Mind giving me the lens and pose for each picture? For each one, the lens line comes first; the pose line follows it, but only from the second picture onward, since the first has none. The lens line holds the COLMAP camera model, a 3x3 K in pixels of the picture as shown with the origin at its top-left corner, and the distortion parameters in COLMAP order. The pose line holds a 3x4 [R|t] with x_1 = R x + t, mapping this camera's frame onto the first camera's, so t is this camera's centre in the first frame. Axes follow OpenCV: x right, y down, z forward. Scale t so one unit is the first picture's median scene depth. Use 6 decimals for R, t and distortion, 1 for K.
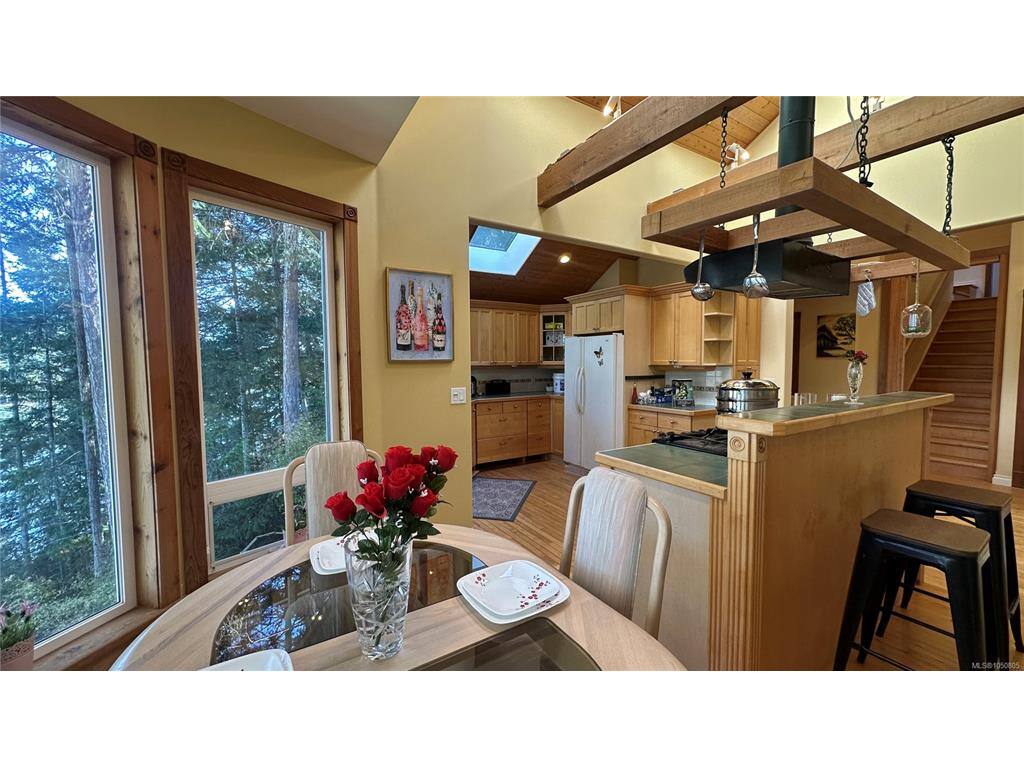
lens RADIAL K [[407.1, 0, 512.8], [0, 407.1, 385.3], [0, 0, 1]] dist [-0.006016, 0.000503]
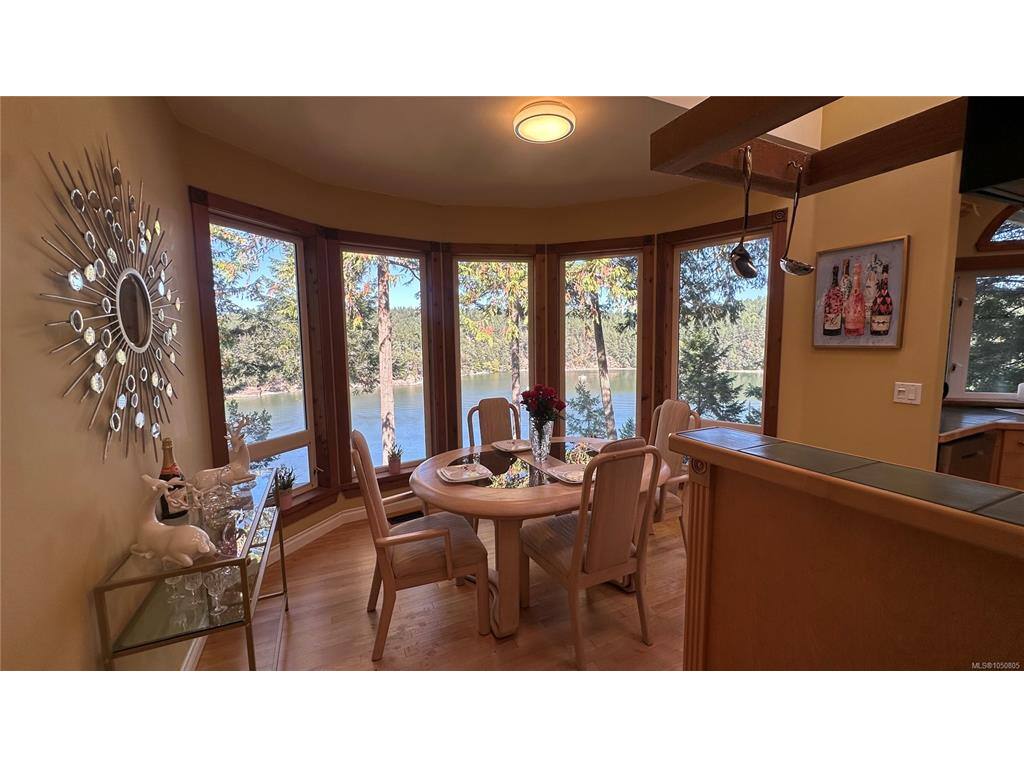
lens RADIAL K [[407.1, 0, 513.0], [0, 407.1, 382.9], [0, 0, 1]] dist [-0.006016, 0.000503]
pose [[-0.156261, 0.111623, -0.981388, 0.775217], [-0.050051, 0.991422, 0.120734, -0.052700], [0.986447, 0.067985, -0.149334, 0.408394]]
